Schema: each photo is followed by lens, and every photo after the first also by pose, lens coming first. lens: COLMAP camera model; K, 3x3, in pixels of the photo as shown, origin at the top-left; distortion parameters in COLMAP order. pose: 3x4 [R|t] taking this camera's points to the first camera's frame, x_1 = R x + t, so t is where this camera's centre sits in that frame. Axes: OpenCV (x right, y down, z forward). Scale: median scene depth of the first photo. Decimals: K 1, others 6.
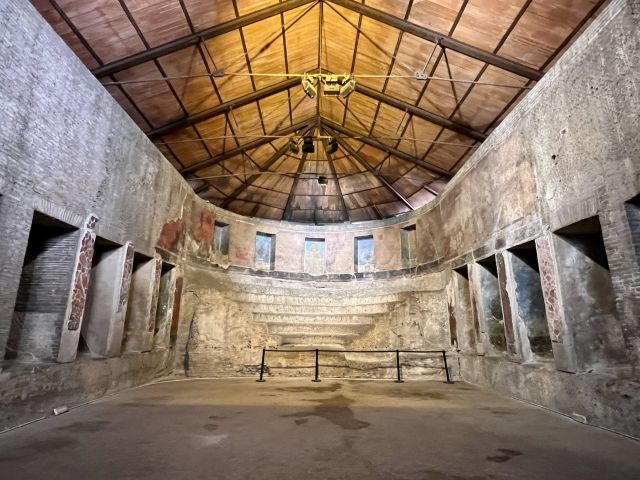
lens RADIAL K [[350.8, 0, 321.3], [0, 350.8, 238.0], [0, 0, 1]] dist [-0.001314, -0.000696]
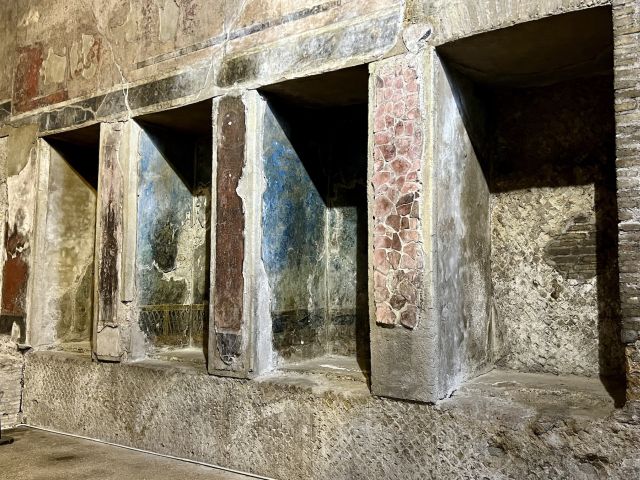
lens RADIAL K [[583.6, 0, 321.1], [0, 583.6, 241.1], [0, 0, 1]] dist [0.027046, 0.000000]
pose [[0.574743, 0.070763, 0.815268, 0.071801], [-0.207328, 0.976342, 0.061417, 0.144710], [-0.791634, -0.204327, 0.575817, 0.570671]]
